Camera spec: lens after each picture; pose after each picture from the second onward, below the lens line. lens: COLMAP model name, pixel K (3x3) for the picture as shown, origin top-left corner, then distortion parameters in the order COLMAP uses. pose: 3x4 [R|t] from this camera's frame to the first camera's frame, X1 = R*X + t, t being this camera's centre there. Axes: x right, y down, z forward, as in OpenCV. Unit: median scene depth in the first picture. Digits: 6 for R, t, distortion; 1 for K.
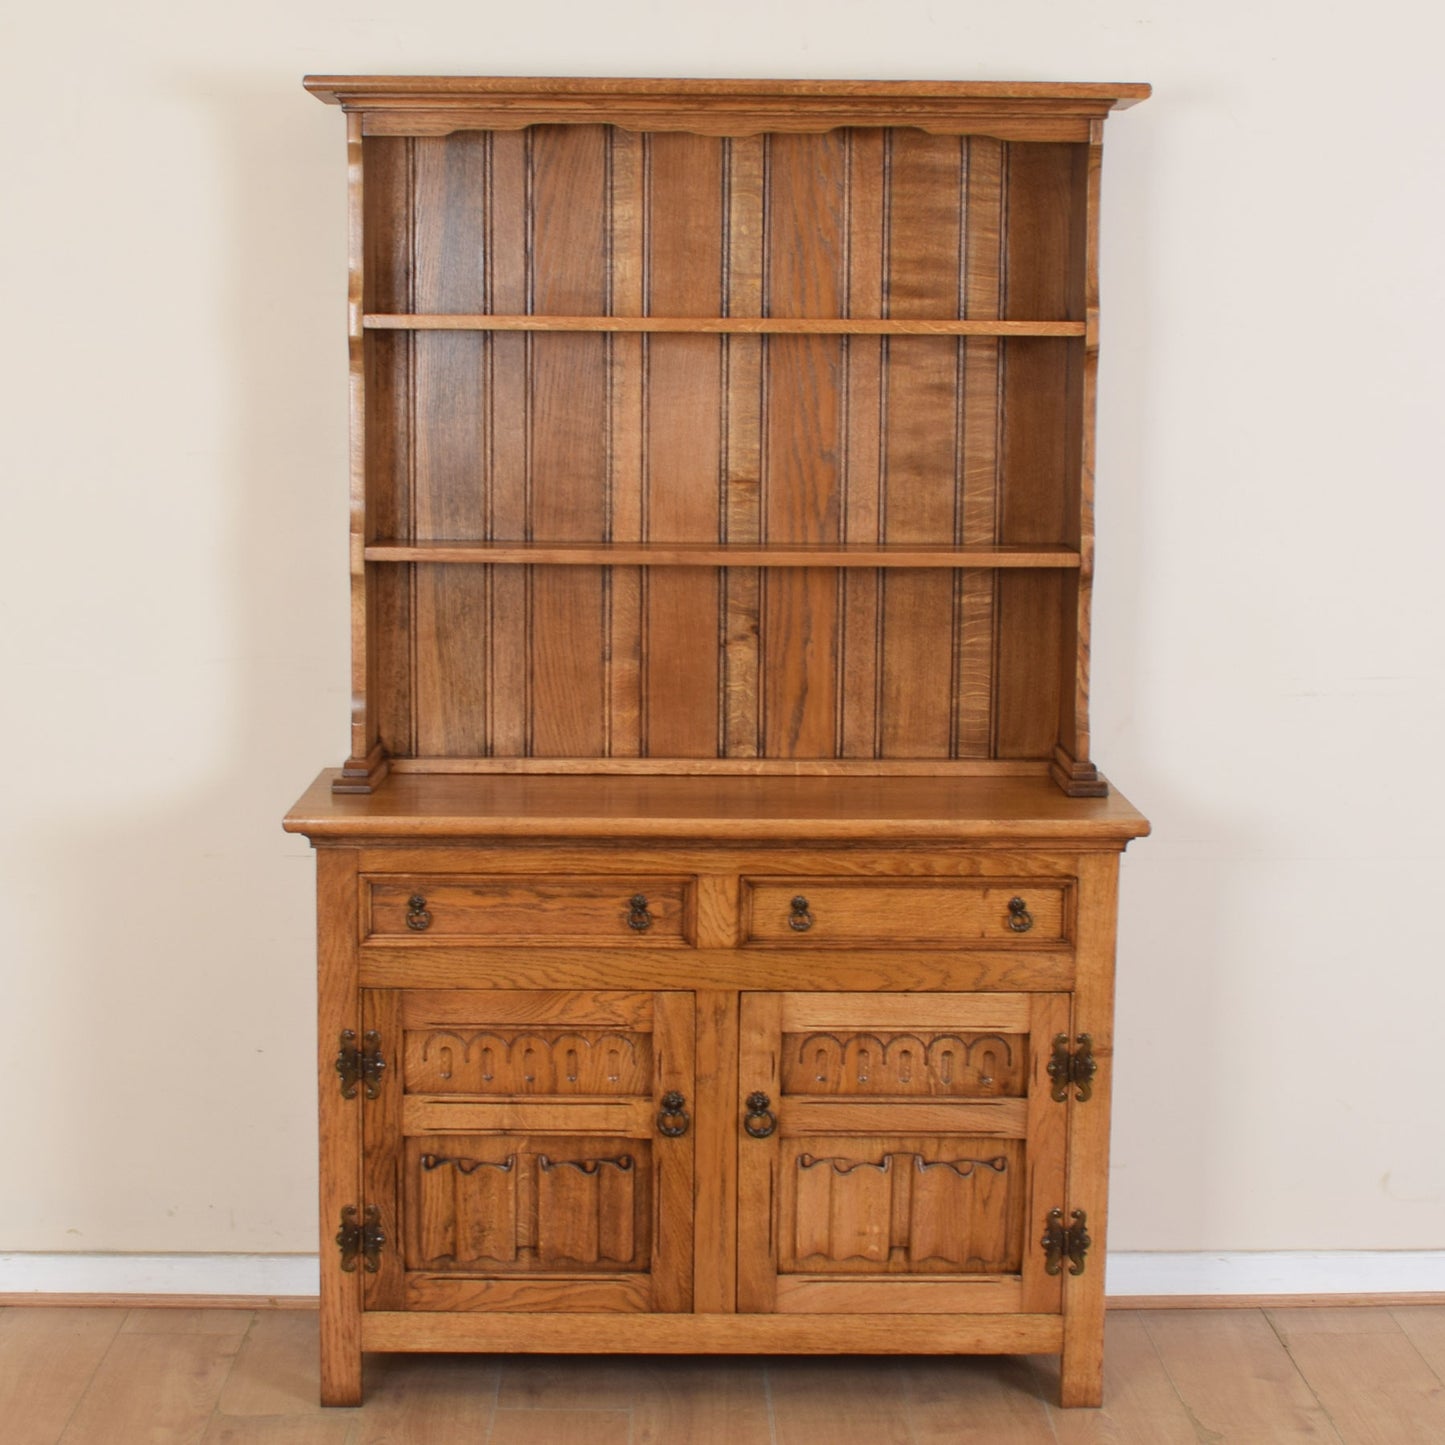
lens RADIAL K [[2883.2, 0, 722.9], [0, 2883.2, 724.9], [0, 0, 1]] dist [-0.075322, -0.122573]
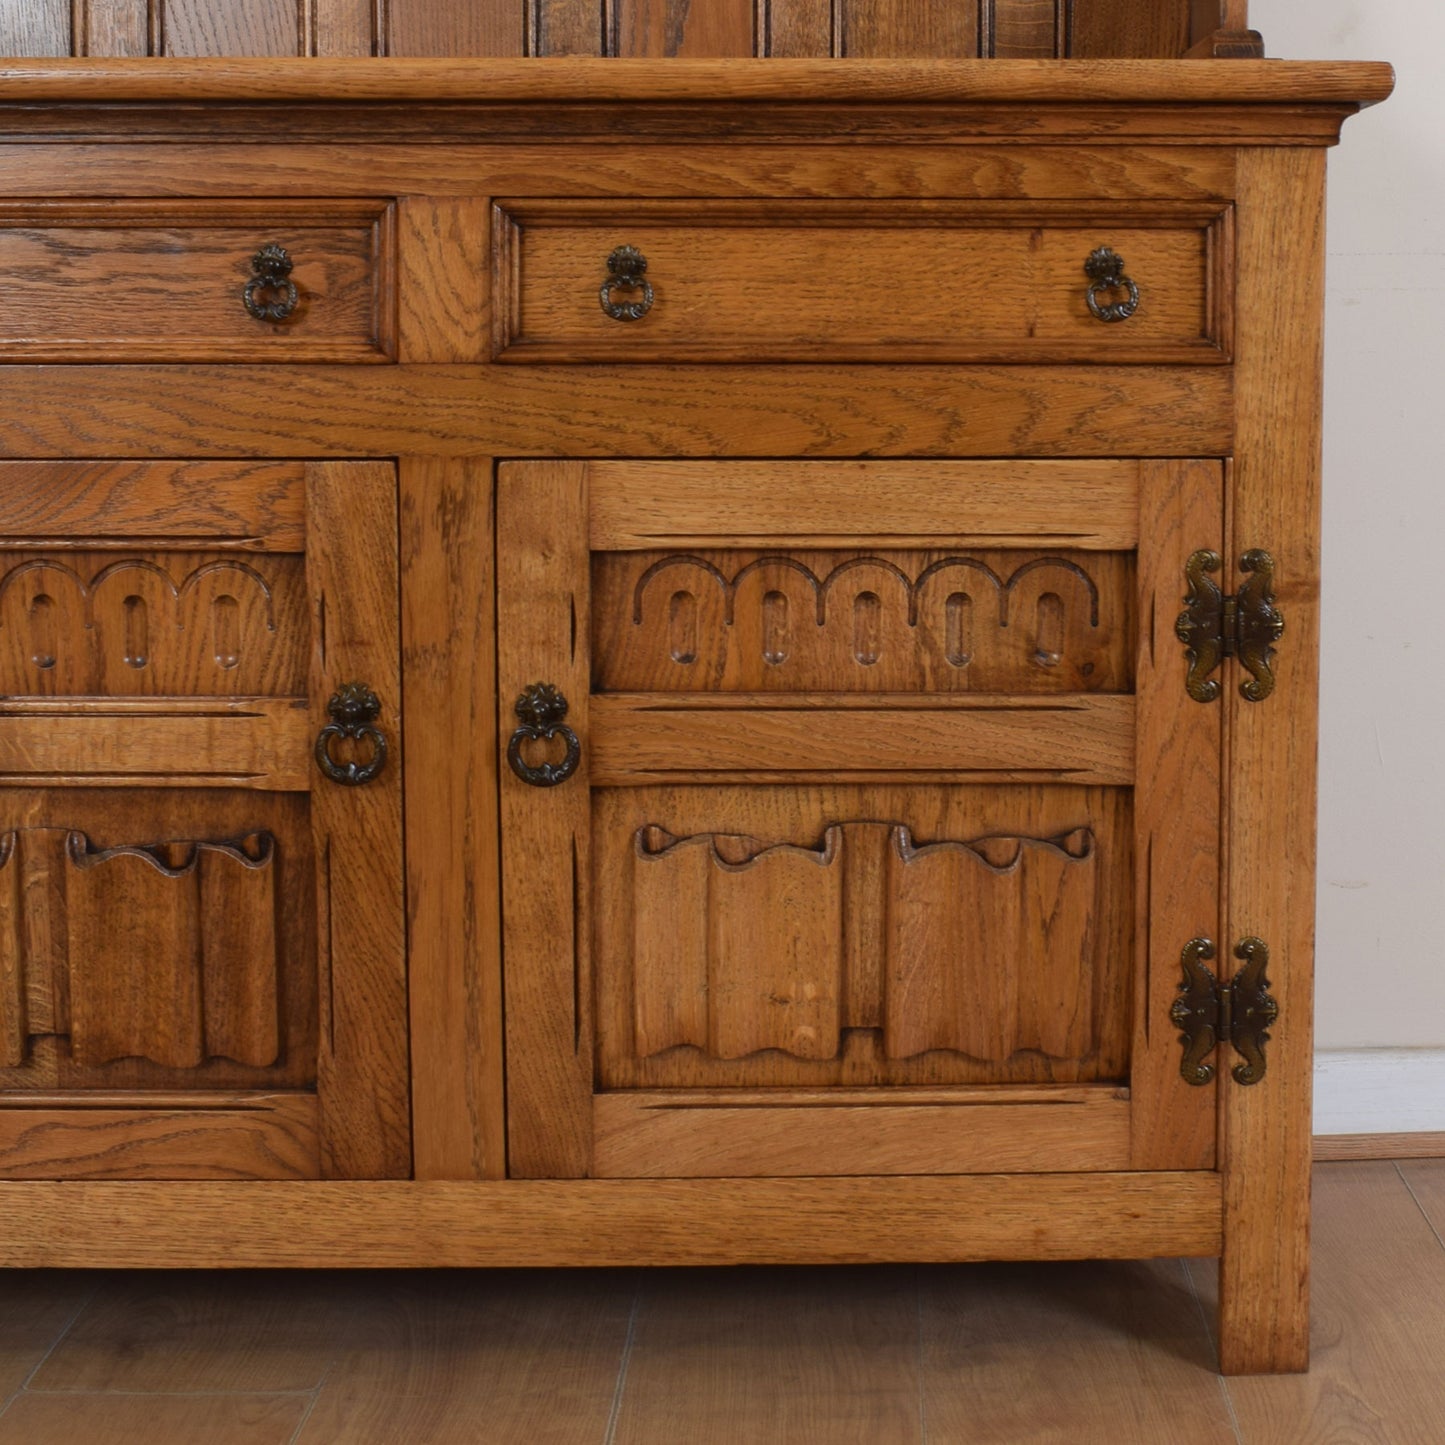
lens RADIAL K [[2607.9, 0, 969.4], [0, 2607.9, 468.5], [0, 0, 1]] dist [-0.100610, 0.020203]
pose [[0.999440, -0.010652, 0.031732, 0.066681], [0.012662, 0.997879, -0.063845, 0.119877], [-0.030985, 0.064211, 0.997455, 0.584613]]
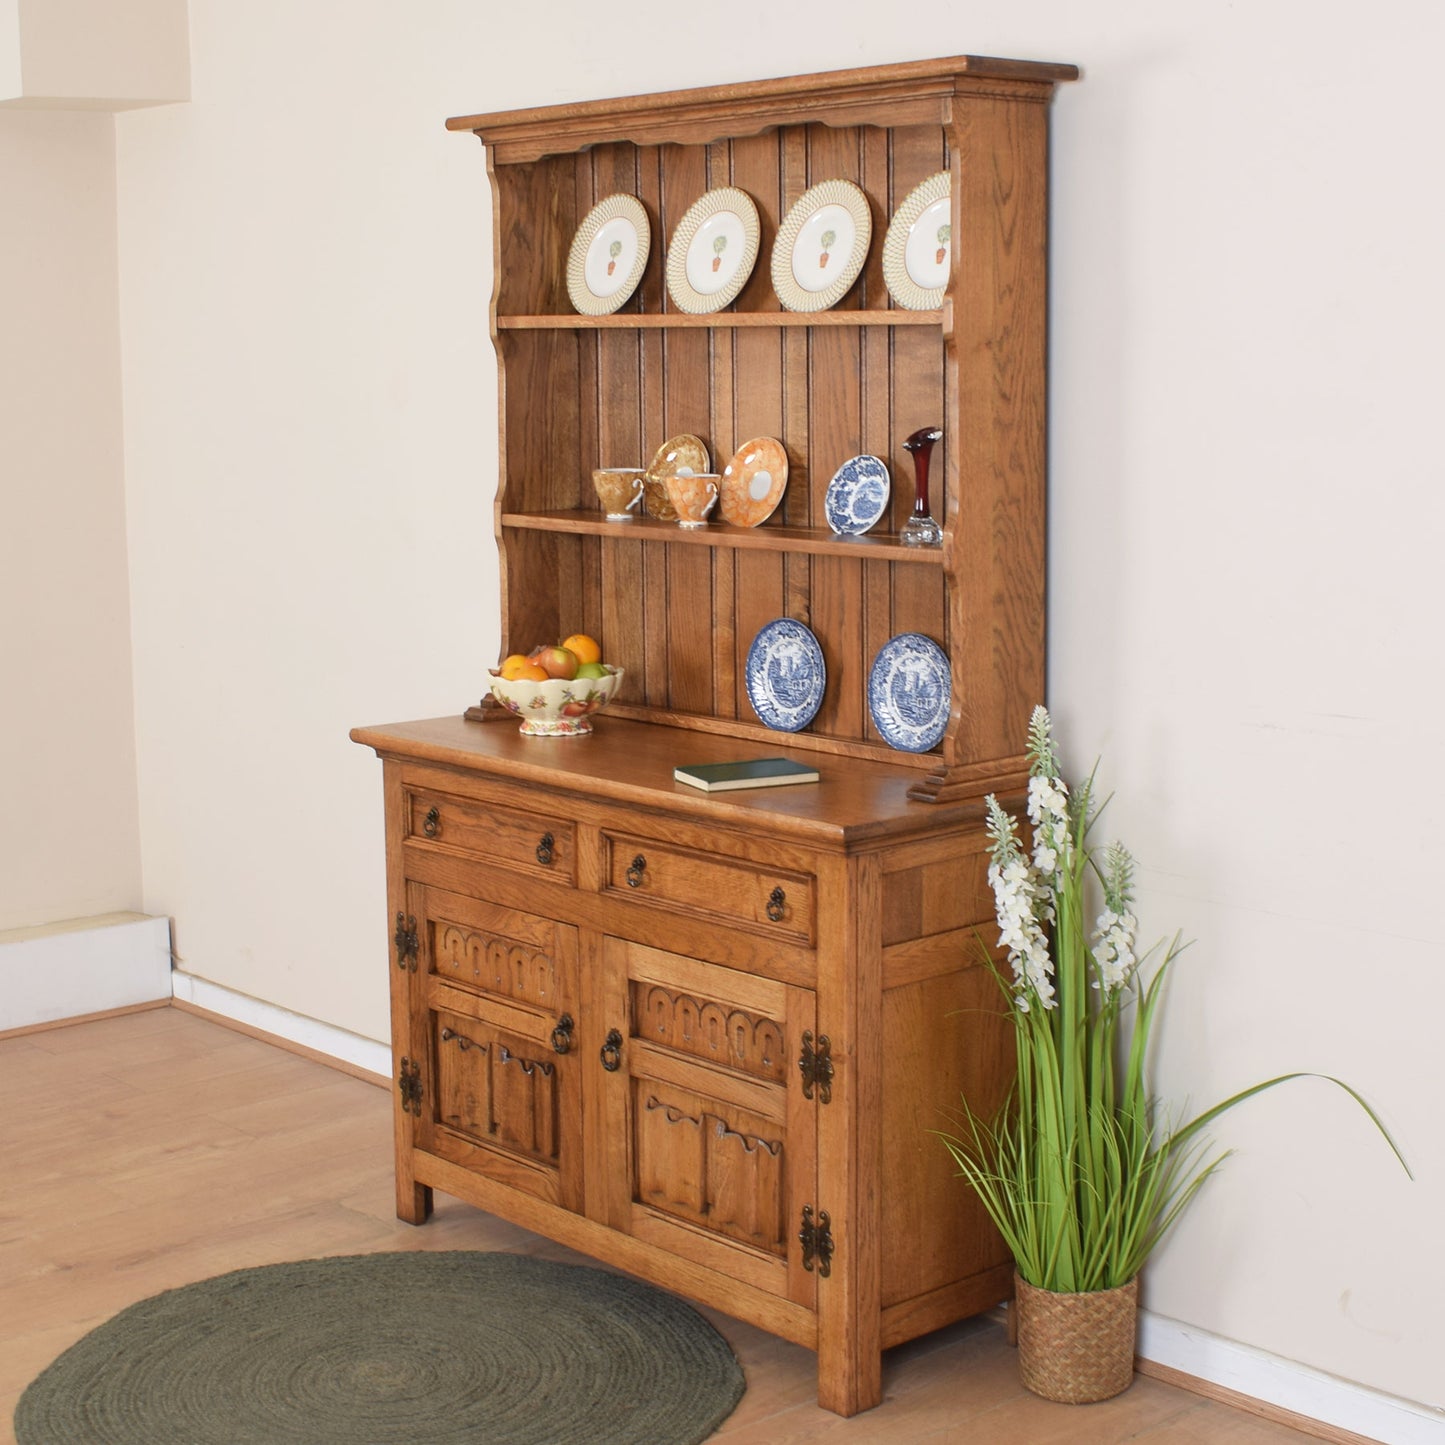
lens RADIAL K [[2531.0, 0, 726.8], [0, 2531.0, 716.6], [0, 0, 1]] dist [-0.095129, 0.092958]
pose [[0.645124, 0.099581, -0.757561, 0.745415], [-0.085029, 0.994669, 0.058339, -0.048540], [0.759332, 0.026779, 0.650152, 0.407616]]
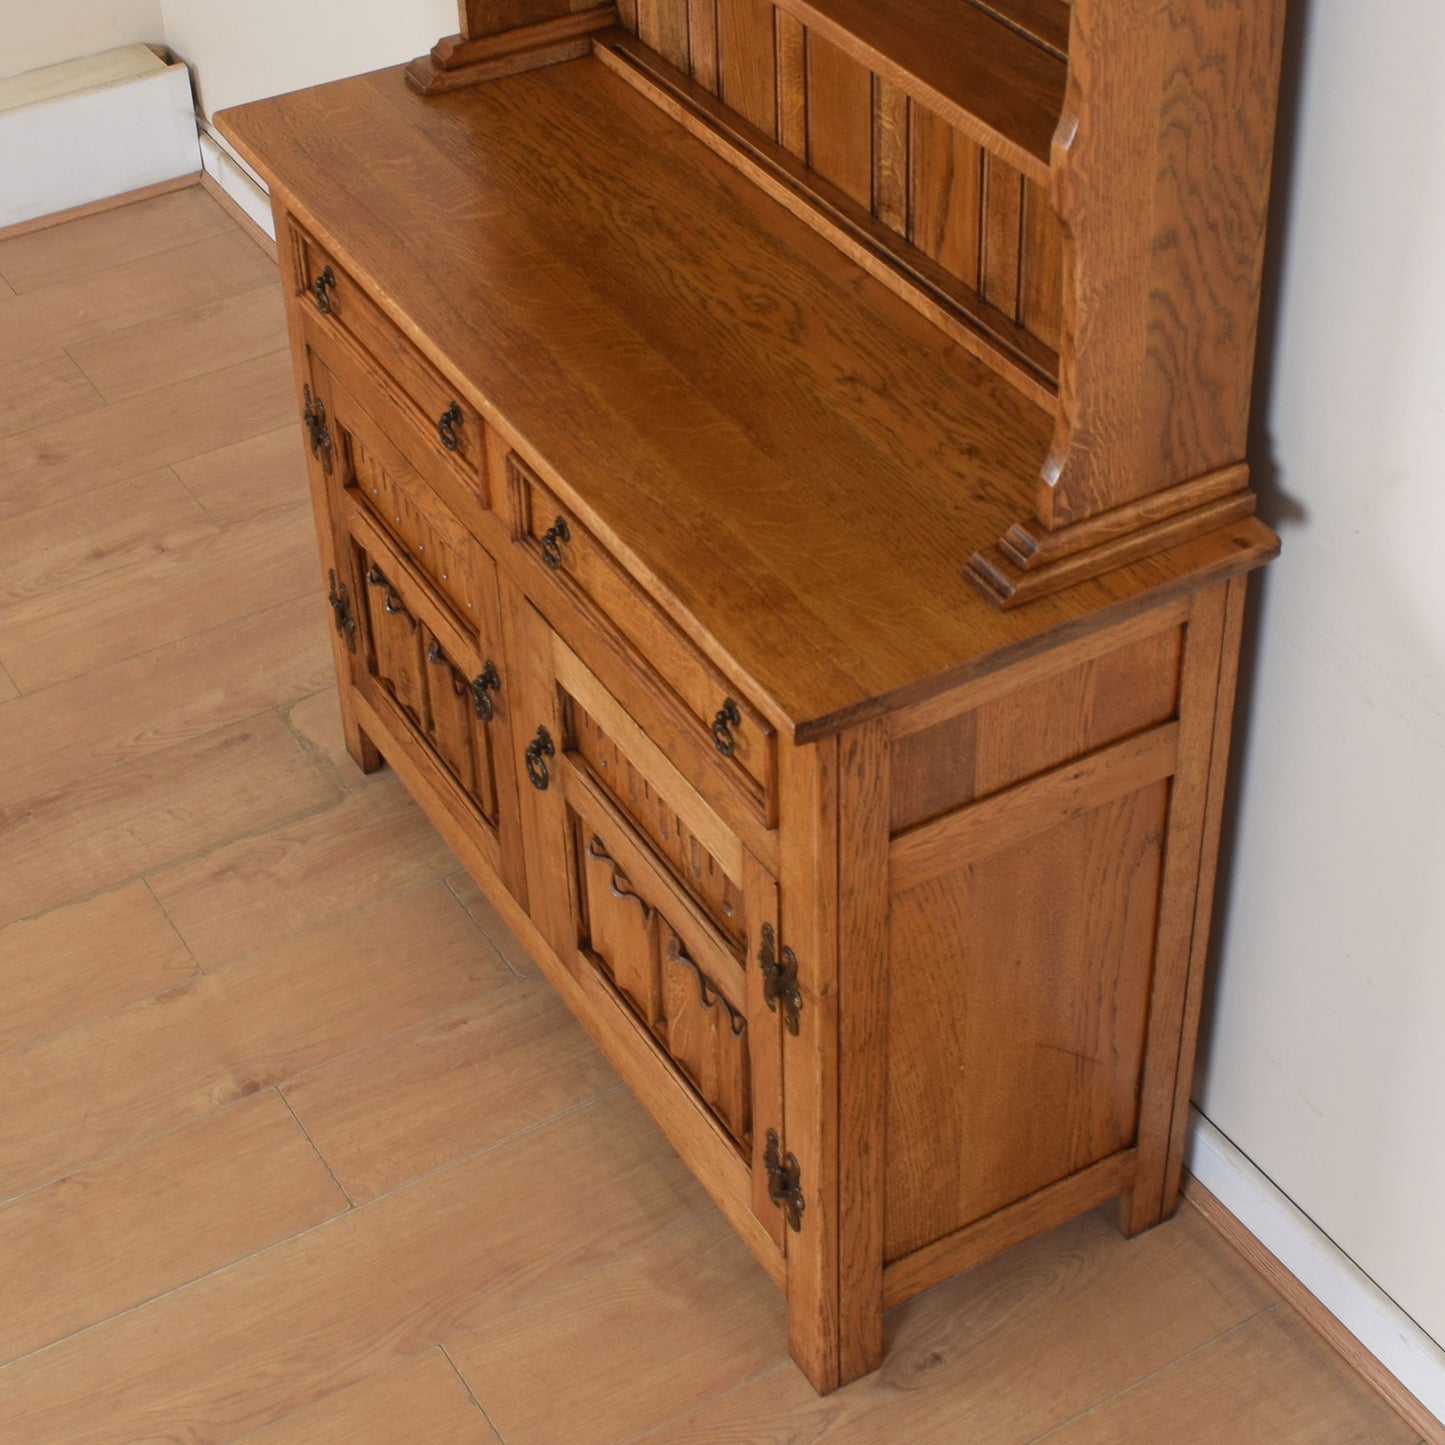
lens RADIAL K [[2743.8, 0, 726.8], [0, 2743.8, 549.8], [0, 0, 1]] dist [-0.074709, -0.109422]
pose [[0.477308, 0.492535, -0.727727, 0.486258], [-0.084414, 0.850022, 0.519940, -0.251185], [0.874672, -0.186742, 0.447299, 0.749214]]
